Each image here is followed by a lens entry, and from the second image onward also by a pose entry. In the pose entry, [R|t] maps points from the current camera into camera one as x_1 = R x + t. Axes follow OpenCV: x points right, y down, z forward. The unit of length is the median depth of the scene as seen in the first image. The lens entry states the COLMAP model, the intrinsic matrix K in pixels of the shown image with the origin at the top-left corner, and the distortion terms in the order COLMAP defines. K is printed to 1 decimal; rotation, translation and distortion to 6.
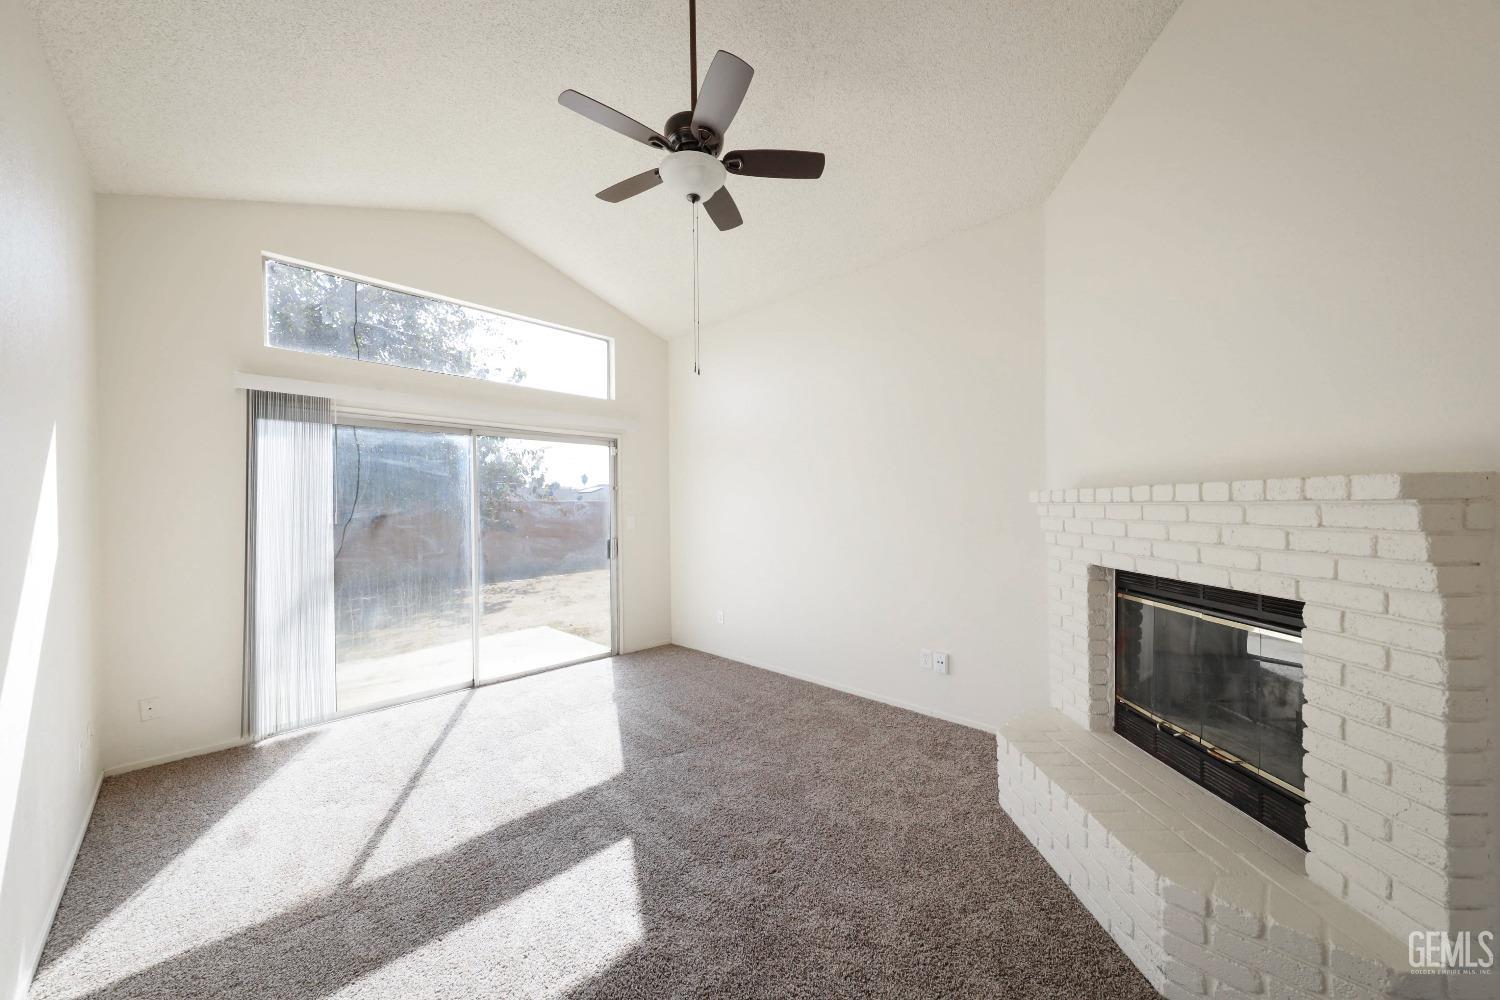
lens RADIAL K [[532.4, 0, 762.4], [0, 532.4, 504.6], [0, 0, 1]] dist [0.008378, -0.000189]
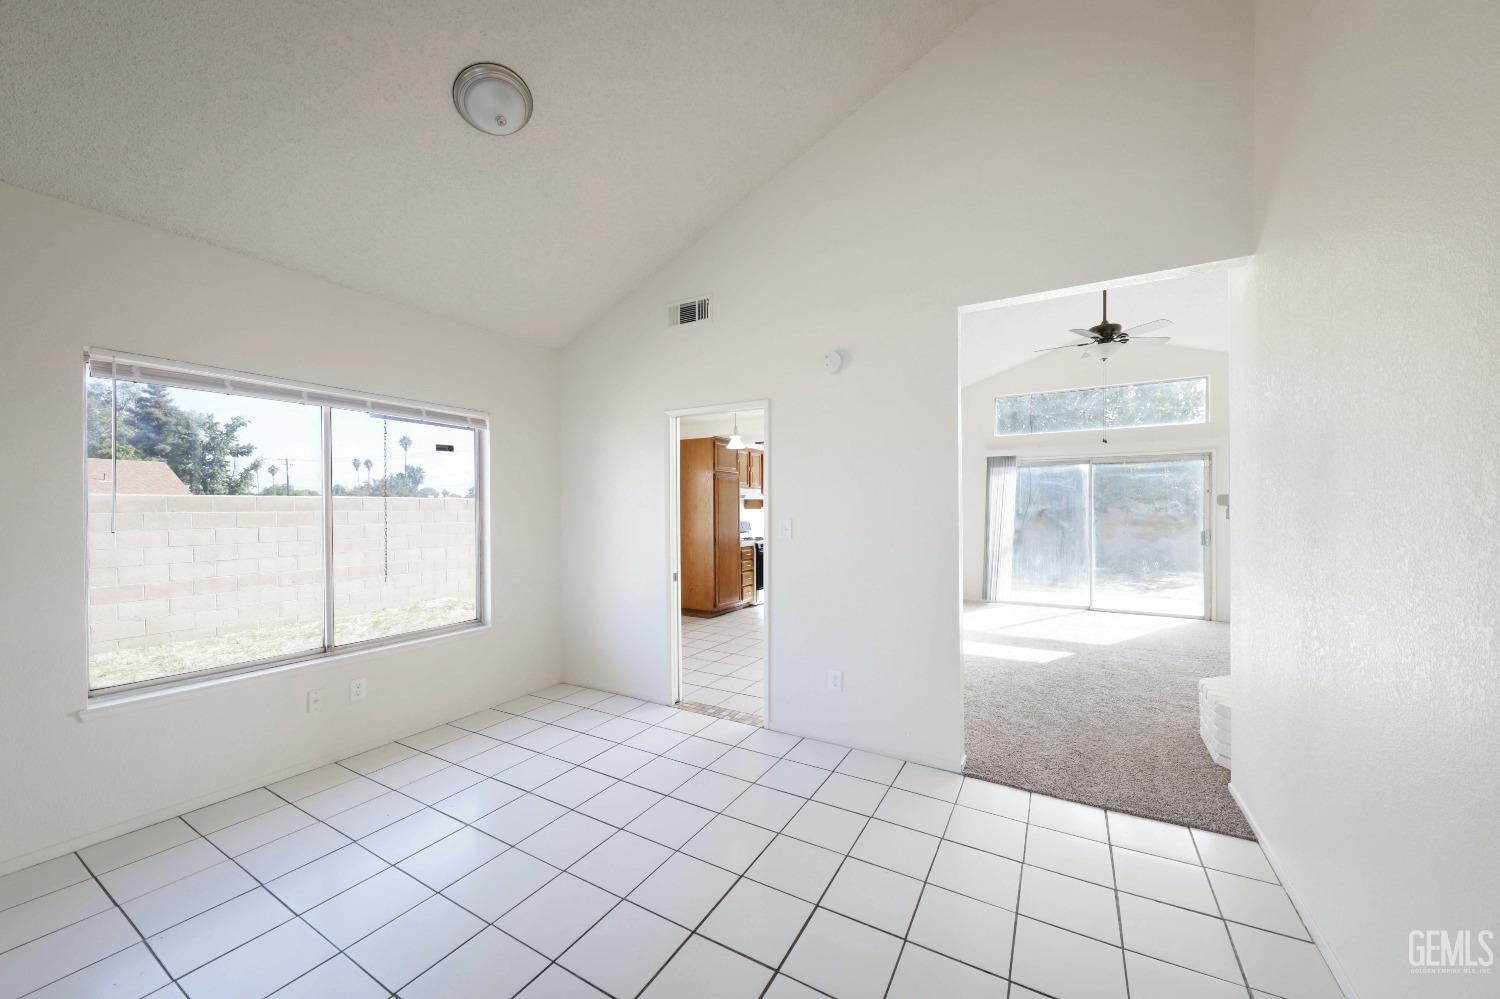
lens RADIAL K [[532.4, 0, 758.0], [0, 532.4, 504.4], [0, 0, 1]] dist [0.008378, -0.000189]
pose [[0.239114, 0.002156, -0.970989, 0.977701], [0.004676, 0.999983, 0.003372, -0.011529], [0.970980, -0.005346, 0.239100, -0.500224]]
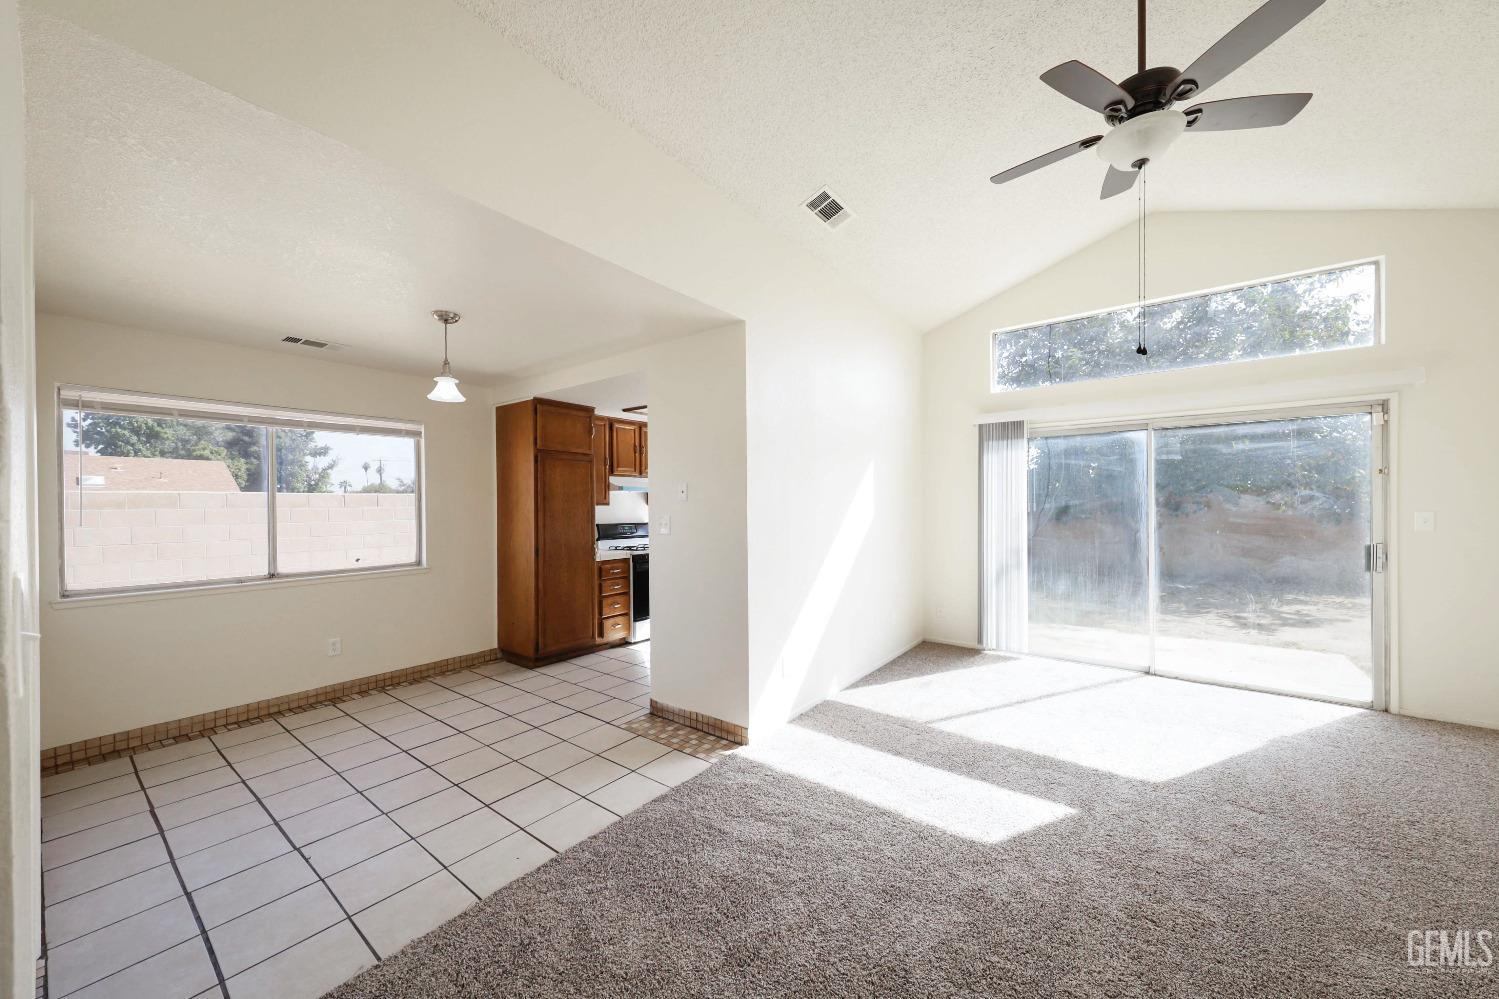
lens RADIAL K [[532.1, 0, 754.1], [0, 532.1, 501.8], [0, 0, 1]] dist [0.008378, -0.000189]
pose [[0.113063, 0.004673, -0.993577, 0.444978], [0.008198, 0.999951, 0.005636, -0.002513], [0.993554, -0.008783, 0.113019, 0.144310]]
